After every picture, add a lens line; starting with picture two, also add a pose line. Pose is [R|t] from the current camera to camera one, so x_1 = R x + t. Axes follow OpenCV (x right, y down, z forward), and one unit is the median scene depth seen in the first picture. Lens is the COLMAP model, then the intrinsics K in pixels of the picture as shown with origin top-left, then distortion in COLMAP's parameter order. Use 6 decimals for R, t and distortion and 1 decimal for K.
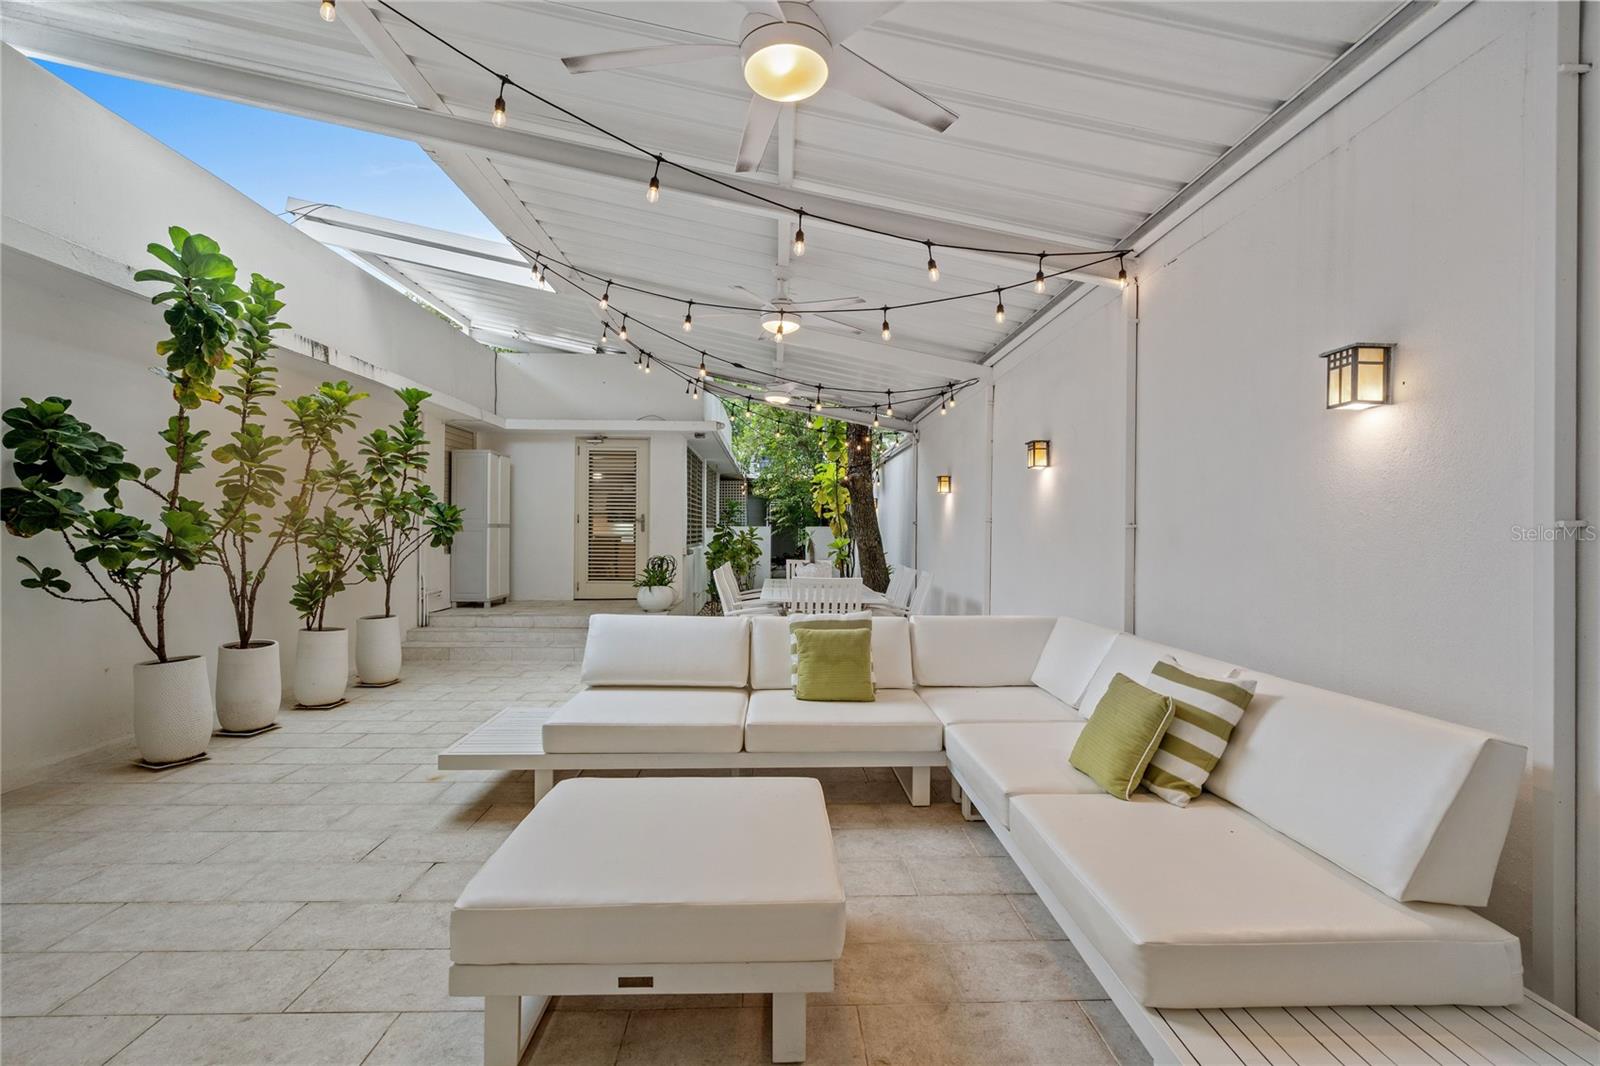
lens RADIAL K [[741.6, 0, 802.2], [0, 741.6, 531.8], [0, 0, 1]] dist [-0.000927, 0.000136]
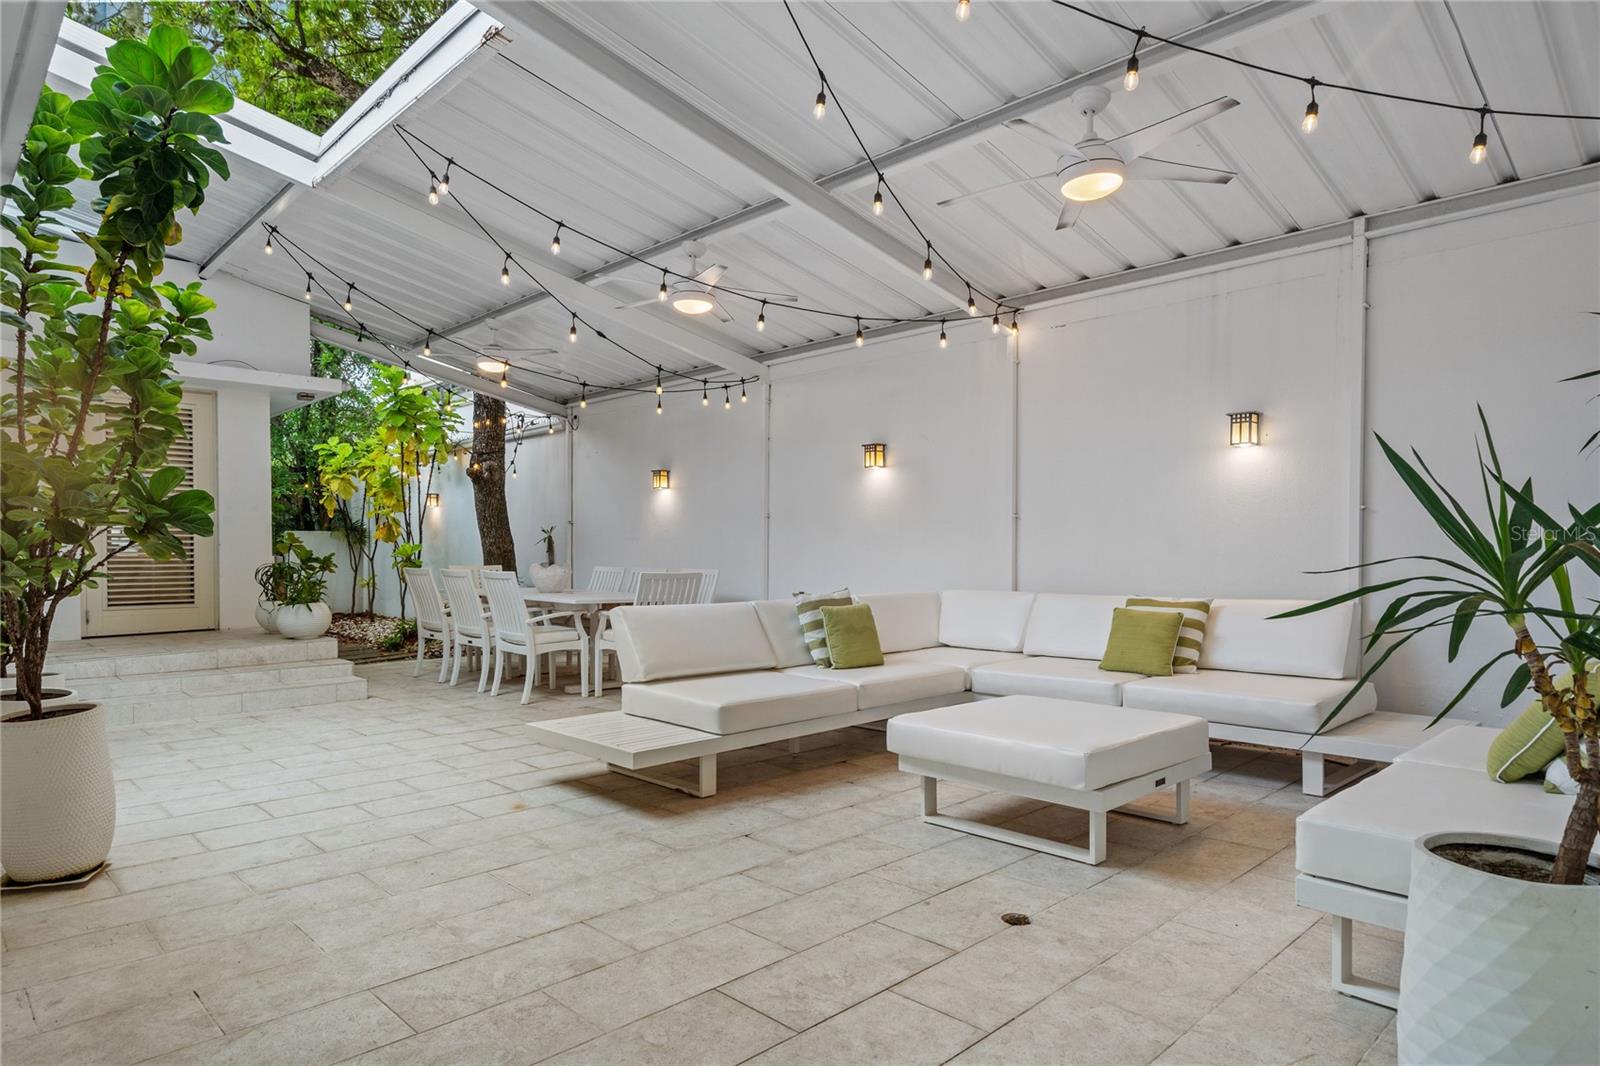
lens RADIAL K [[936.3, 0, 799.7], [0, 936.3, 552.4], [0, 0, 1]] dist [0.001732, 0.002464]
pose [[0.739165, -0.010054, 0.673449, -0.687955], [0.007482, 0.999949, 0.006717, 0.031661], [-0.673483, 0.000073, 0.739203, 0.012197]]
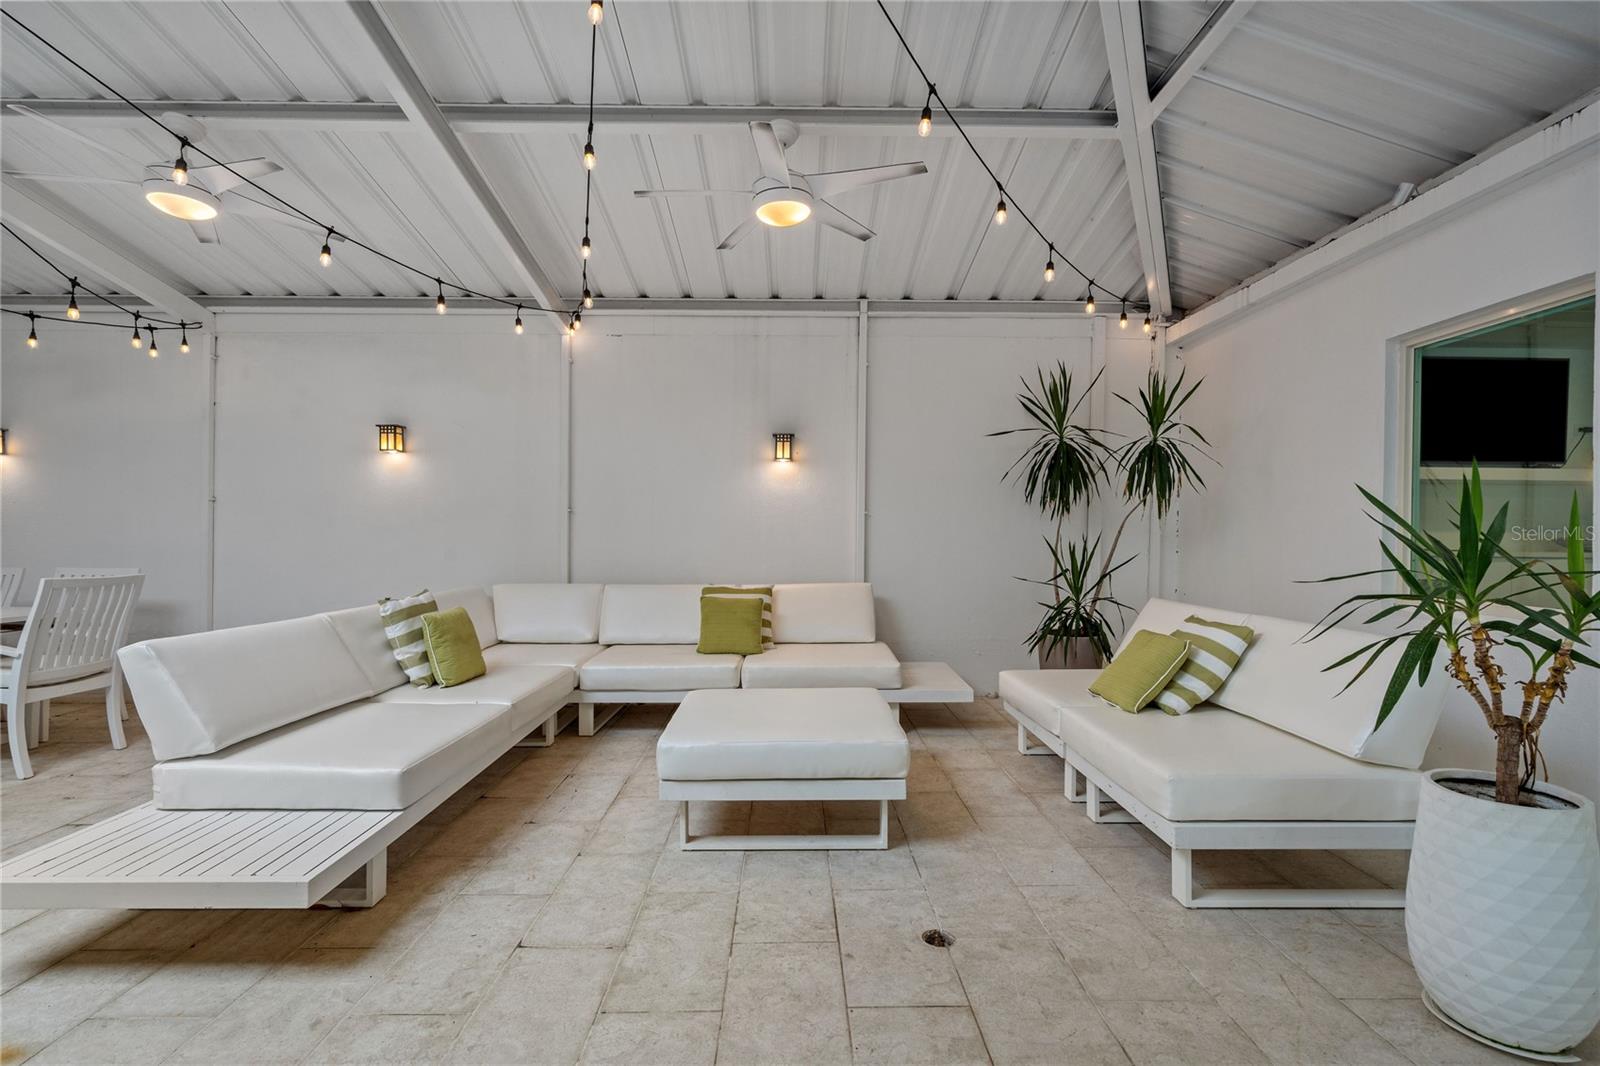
lens RADIAL K [[741.6, 0, 802.2], [0, 741.6, 531.8], [0, 0, 1]] dist [-0.000927, 0.000136]
pose [[0.022588, -0.004638, 0.999734, -0.651635], [-0.002257, 0.999986, 0.004691, 0.018734], [-0.999742, -0.002362, 0.022577, 0.378534]]
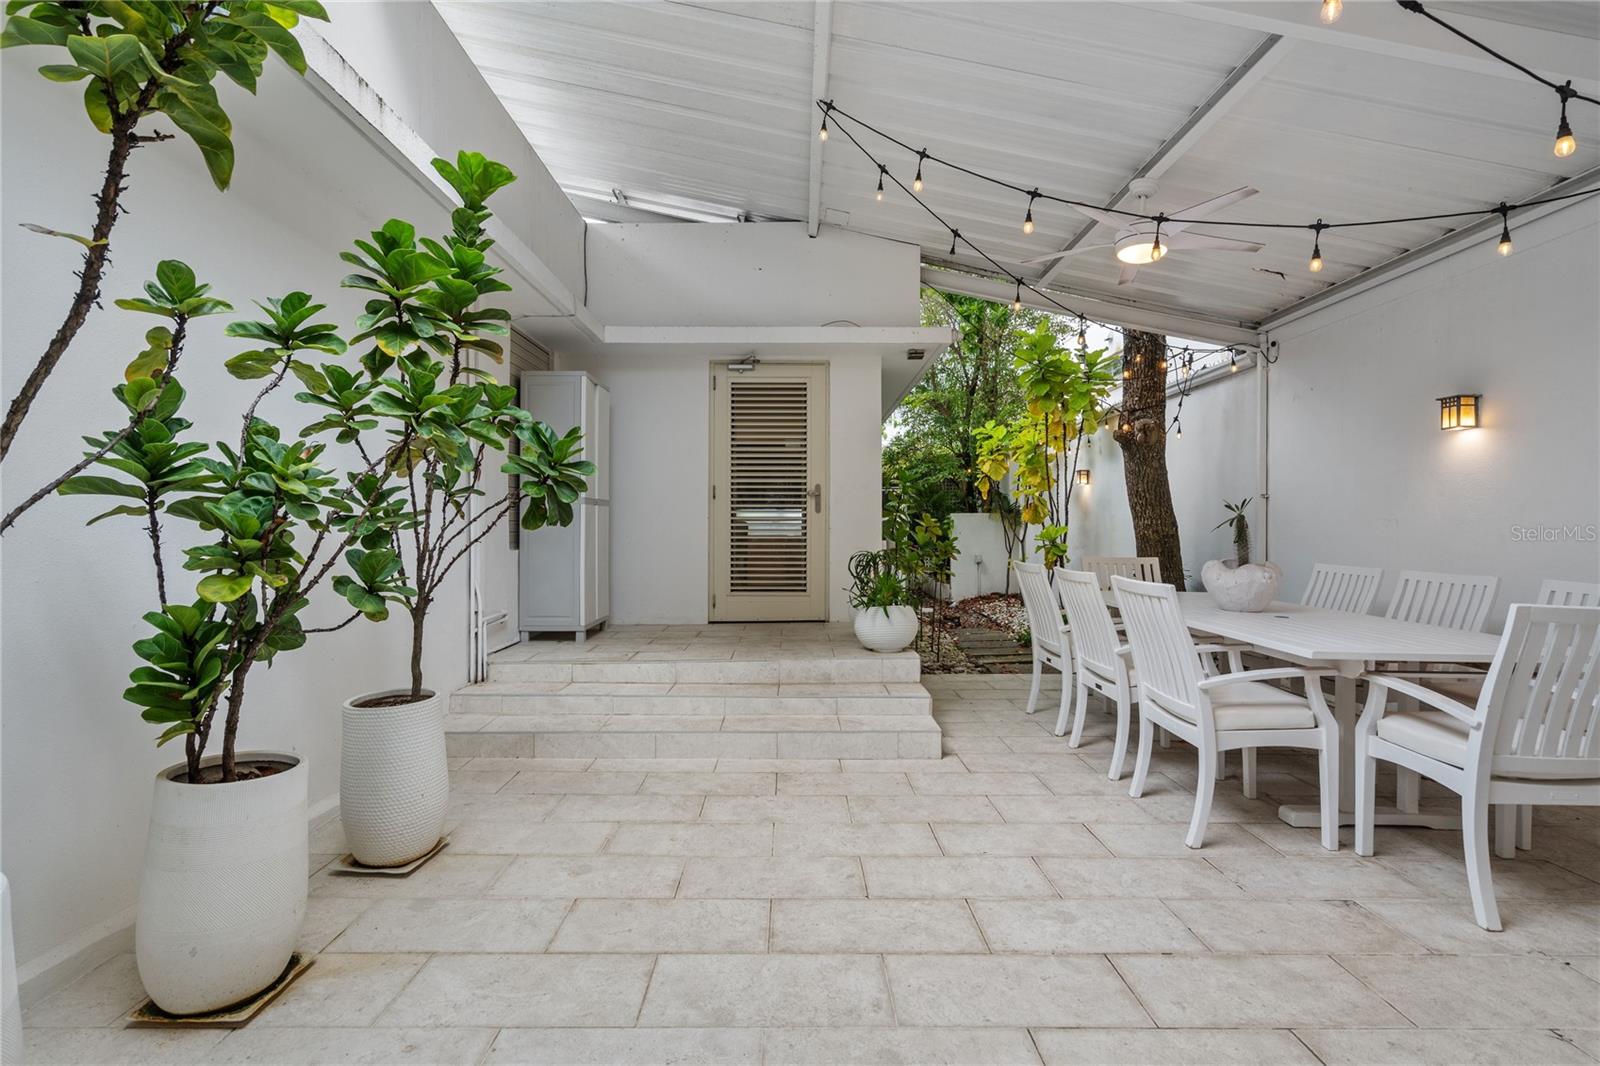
lens RADIAL K [[748.2, 0, 798.5], [0, 748.2, 525.0], [0, 0, 1]] dist [-0.000048, 0.000798]
pose [[0.999519, -0.004975, -0.030604, -0.373989], [0.004814, 0.999974, -0.005313, 0.023446], [0.030629, 0.005163, 0.999517, 0.661063]]
